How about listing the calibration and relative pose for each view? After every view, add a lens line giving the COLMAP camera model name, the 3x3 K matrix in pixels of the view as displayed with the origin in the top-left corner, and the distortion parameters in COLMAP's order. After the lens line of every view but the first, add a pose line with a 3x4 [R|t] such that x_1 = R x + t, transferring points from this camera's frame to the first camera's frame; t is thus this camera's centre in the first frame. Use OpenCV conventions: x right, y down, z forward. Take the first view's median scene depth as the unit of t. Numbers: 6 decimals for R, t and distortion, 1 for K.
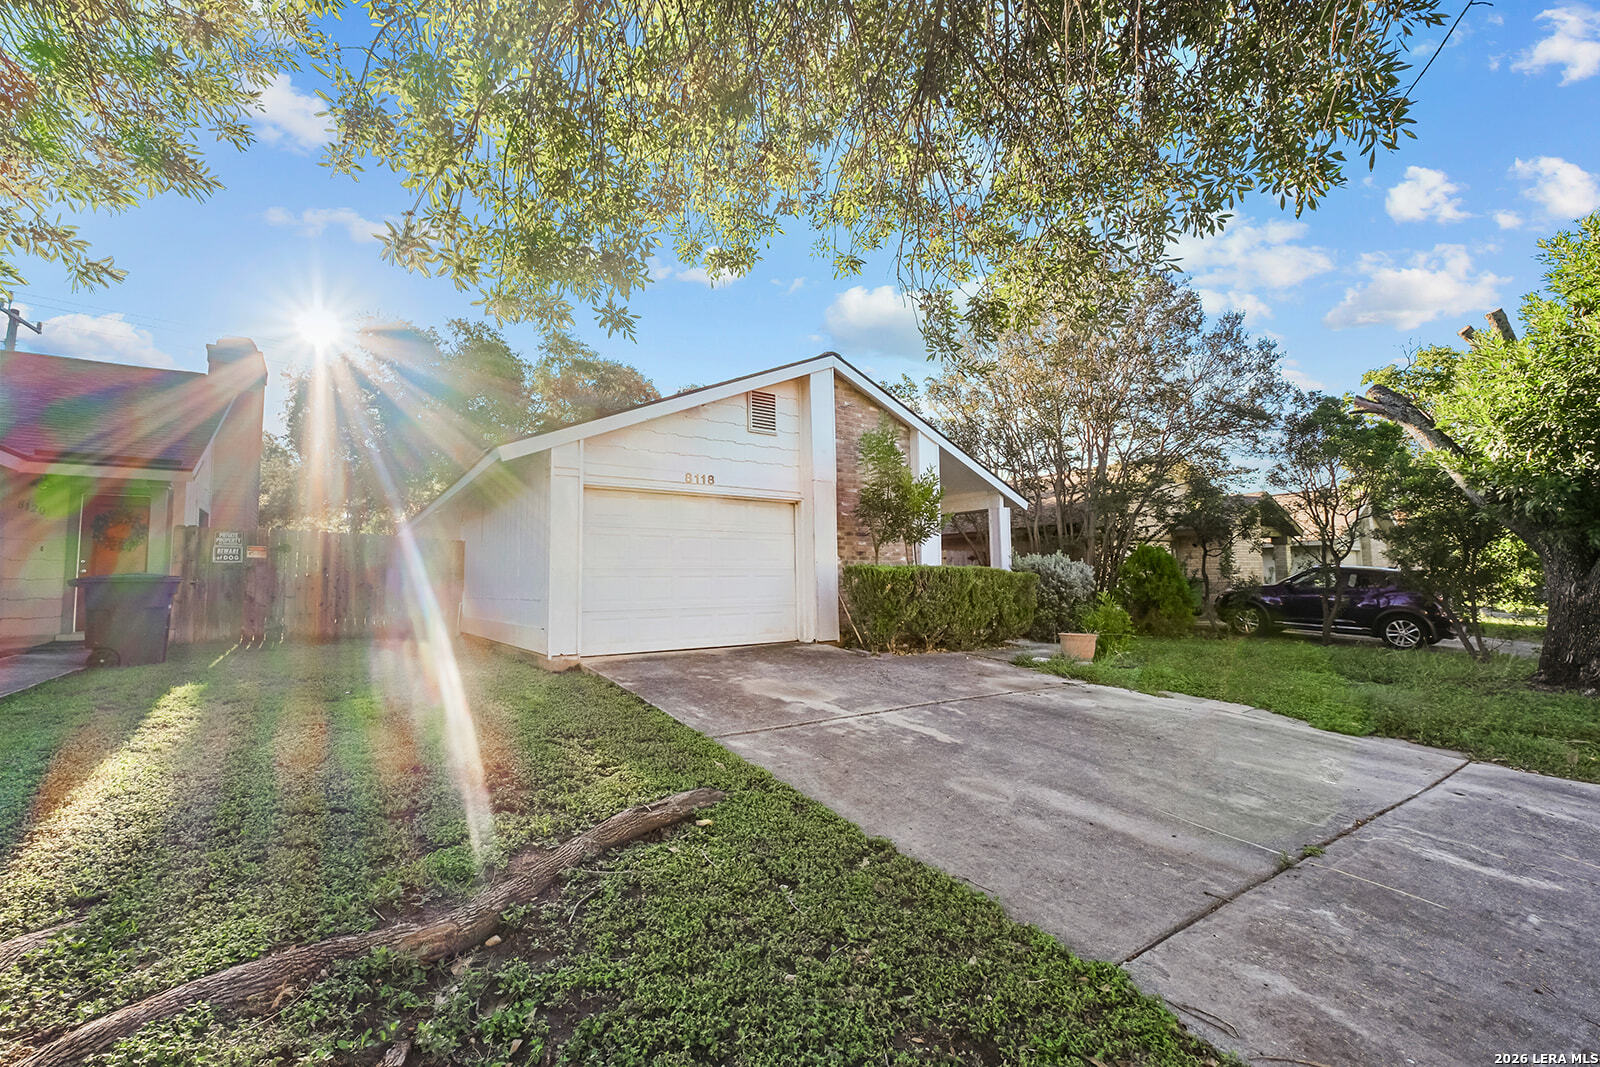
lens RADIAL K [[685.9, 0, 798.5], [0, 685.9, 526.4], [0, 0, 1]] dist [0.001182, 0.000150]
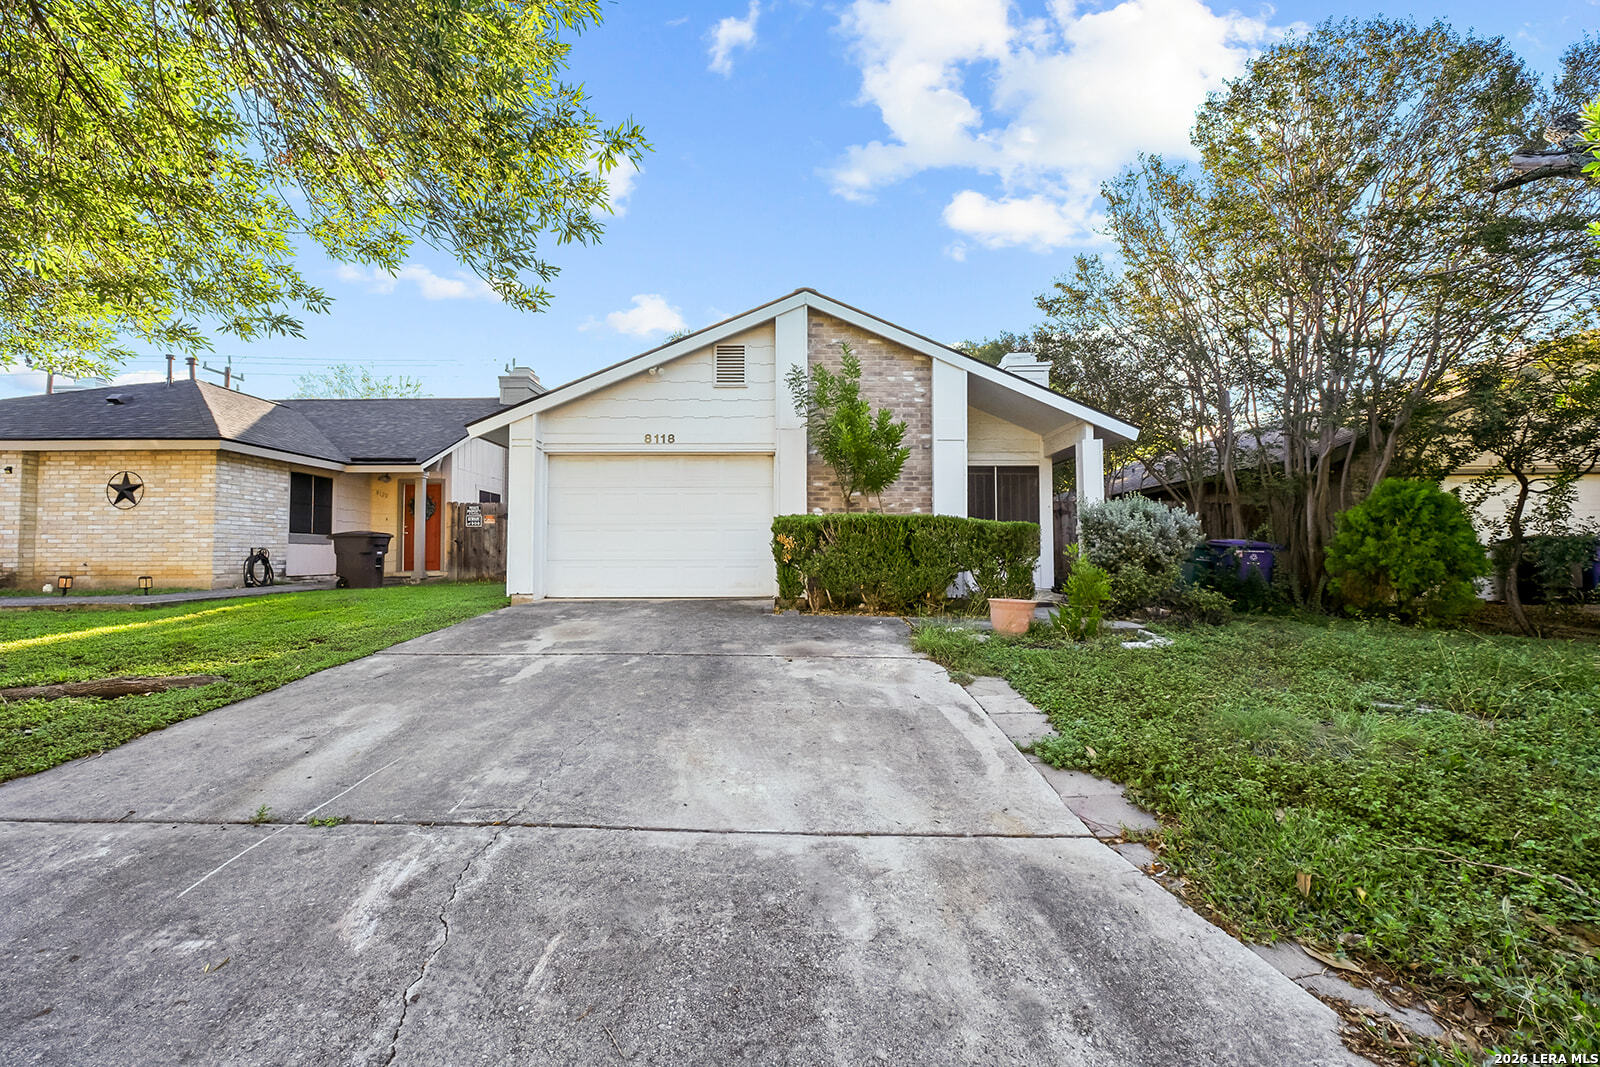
lens RADIAL K [[685.9, 0, 798.5], [0, 685.9, 526.4], [0, 0, 1]] dist [0.001182, 0.000150]
pose [[0.806291, -0.018152, -0.591241, 0.642282], [0.039242, 0.998969, 0.022846, 0.049344], [0.590217, -0.041622, 0.806171, 0.263688]]
